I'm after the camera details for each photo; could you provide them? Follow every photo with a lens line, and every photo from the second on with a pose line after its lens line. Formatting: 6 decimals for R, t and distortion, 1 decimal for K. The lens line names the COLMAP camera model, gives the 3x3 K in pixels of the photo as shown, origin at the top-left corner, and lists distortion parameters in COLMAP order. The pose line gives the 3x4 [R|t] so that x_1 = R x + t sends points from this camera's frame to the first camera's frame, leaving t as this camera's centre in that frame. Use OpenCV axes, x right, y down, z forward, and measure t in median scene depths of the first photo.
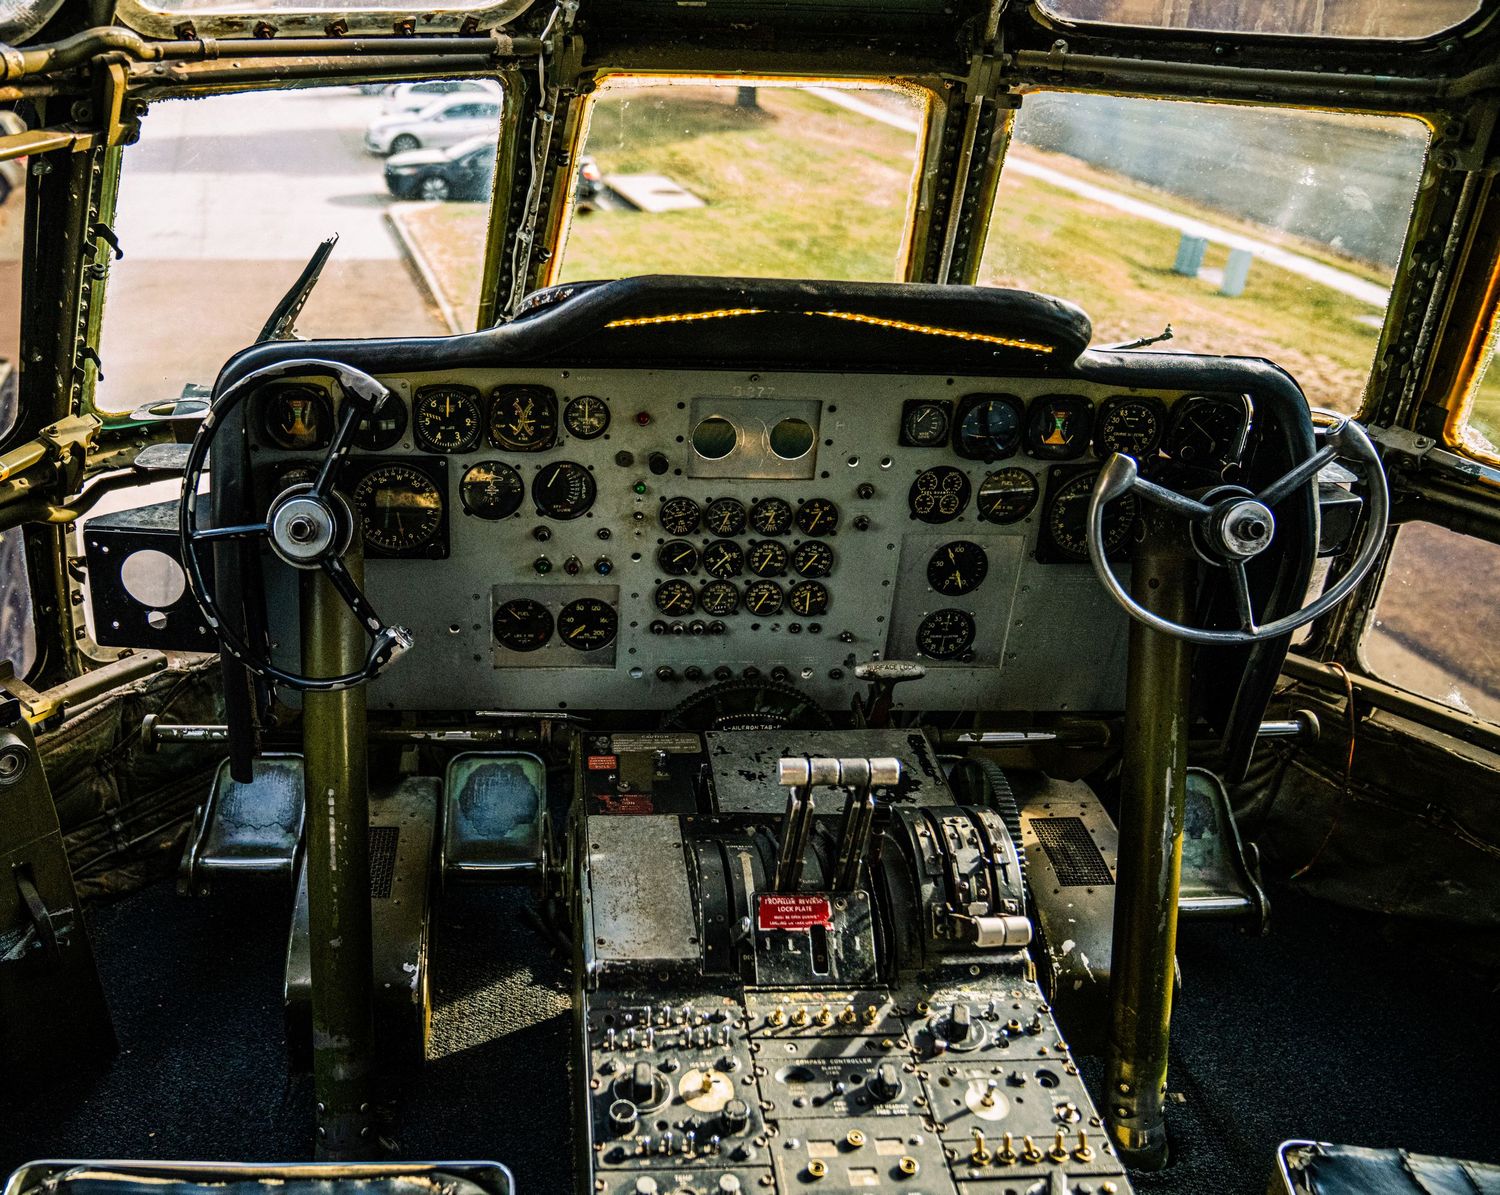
lens RADIAL K [[1324.8, 0, 586.0], [0, 1324.8, 583.4], [0, 0, 1]] dist [-0.128621, 0.114366]
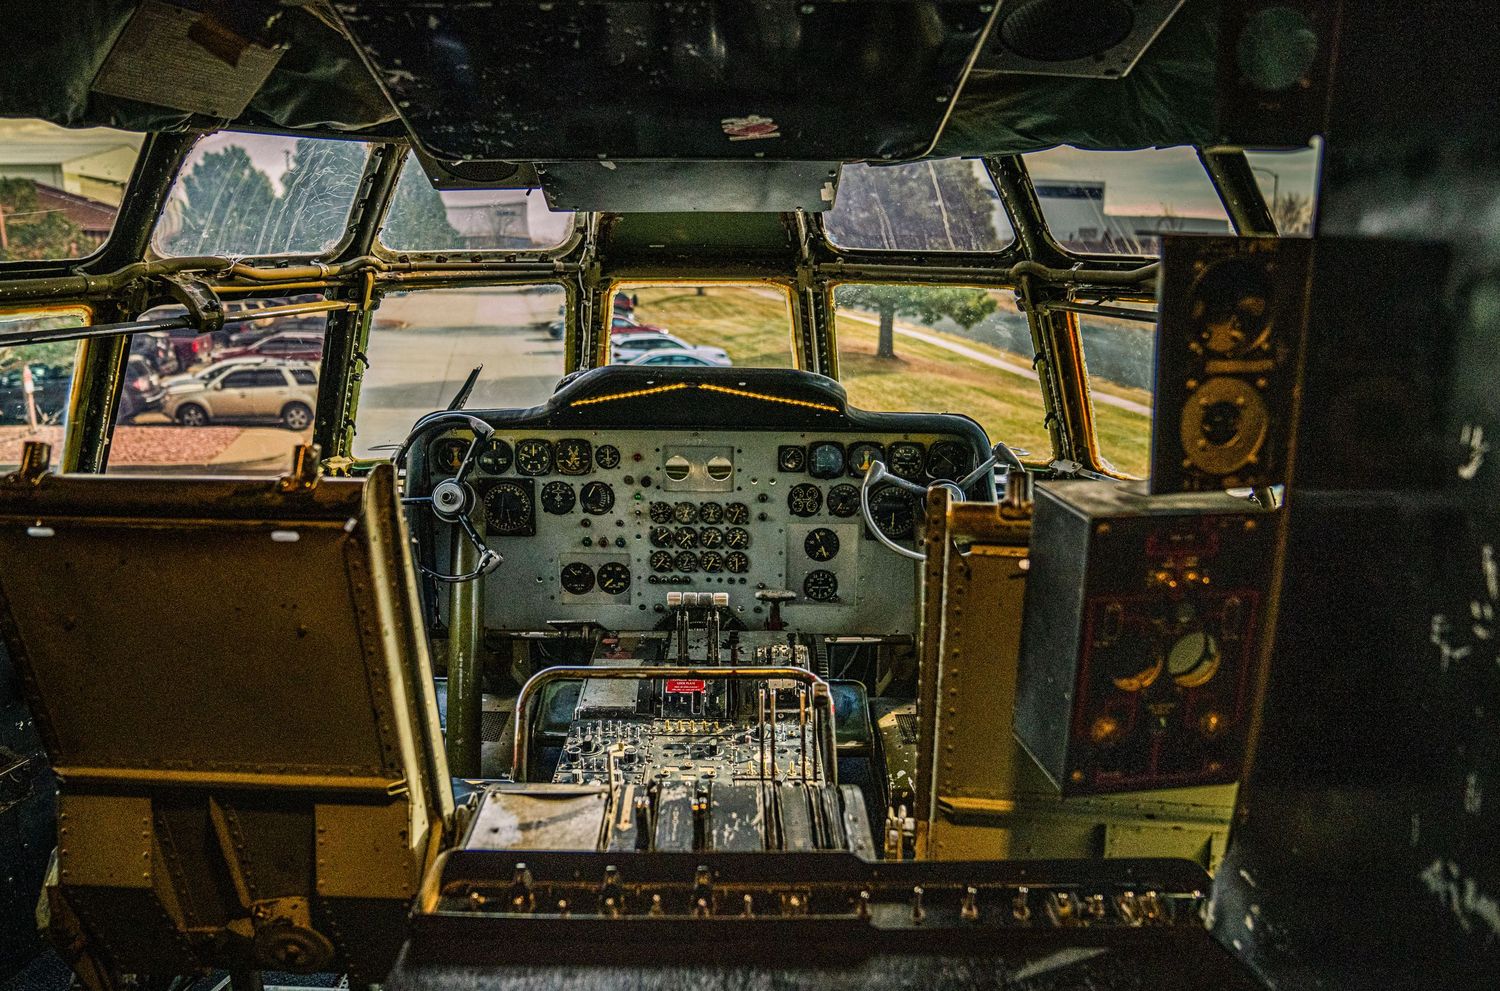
lens RADIAL K [[1118.6, 0, 717.2], [0, 1118.6, 487.6], [0, 0, 1]] dist [-0.121851, 0.013488]
pose [[0.998663, -0.005815, -0.051370, 0.237515], [-0.006574, 0.971300, -0.237768, 0.293201], [0.051279, 0.237788, 0.969963, -0.519859]]
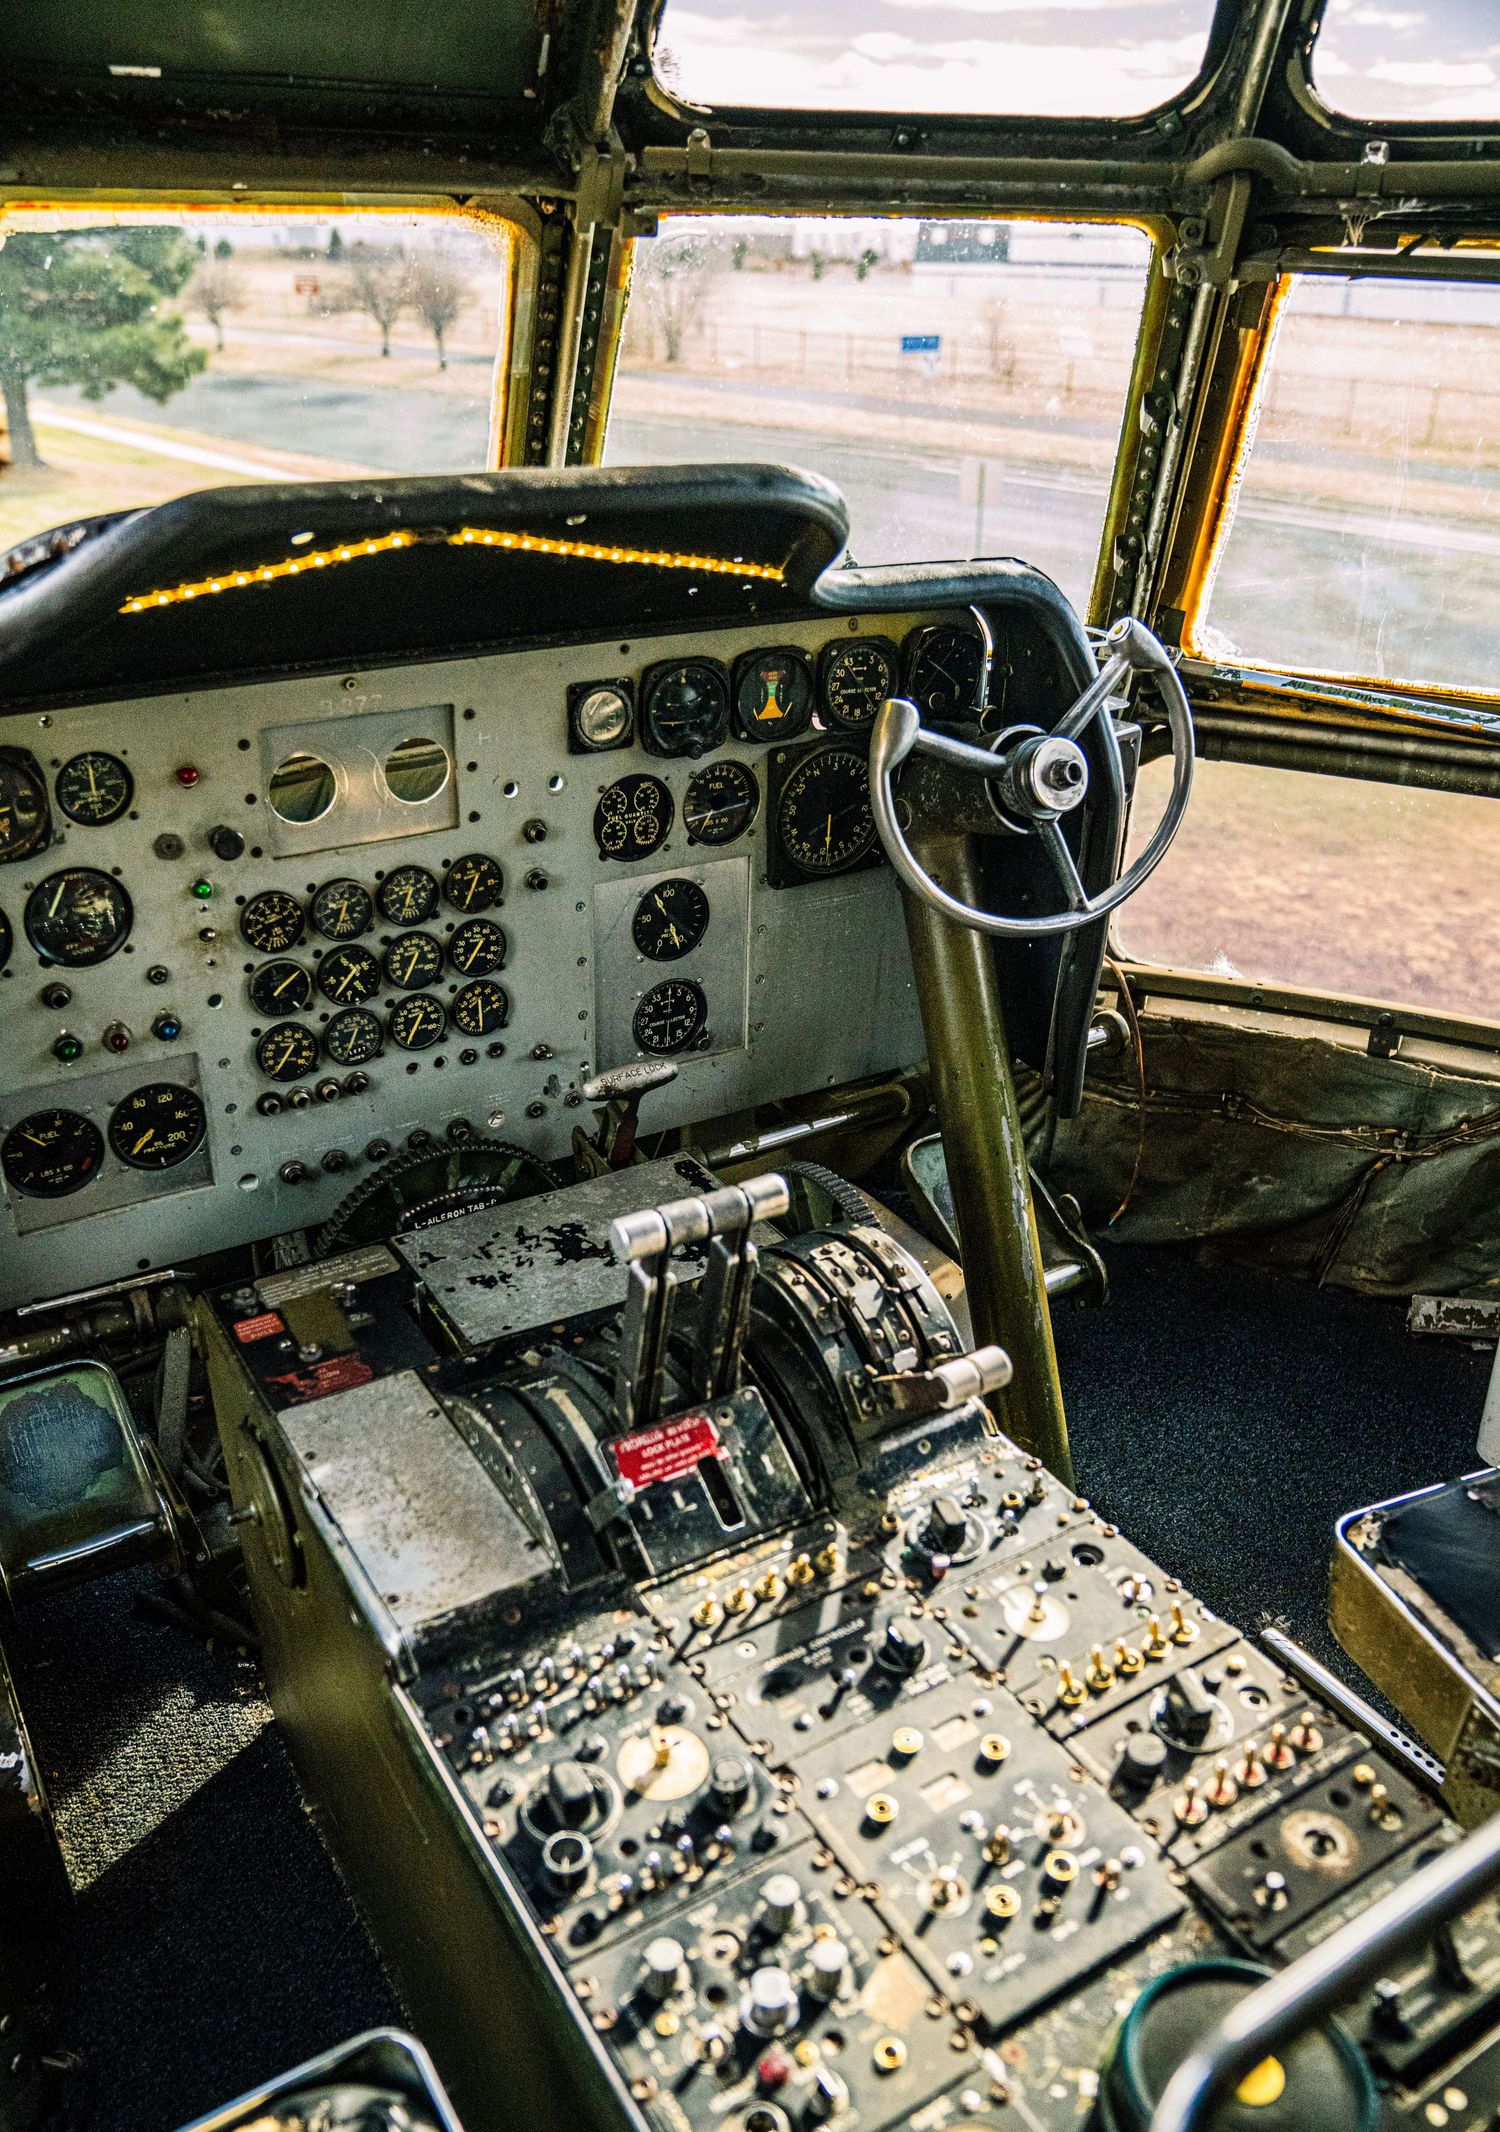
lens RADIAL K [[1669.0, 0, 759.4], [0, 1669.0, 1084.8], [0, 0, 1]] dist [-0.120203, 0.097255]
pose [[0.865238, -0.235033, 0.442857, -0.100239], [0.225898, 0.971325, 0.074151, 0.020182], [-0.447586, 0.035882, 0.893521, 0.196355]]
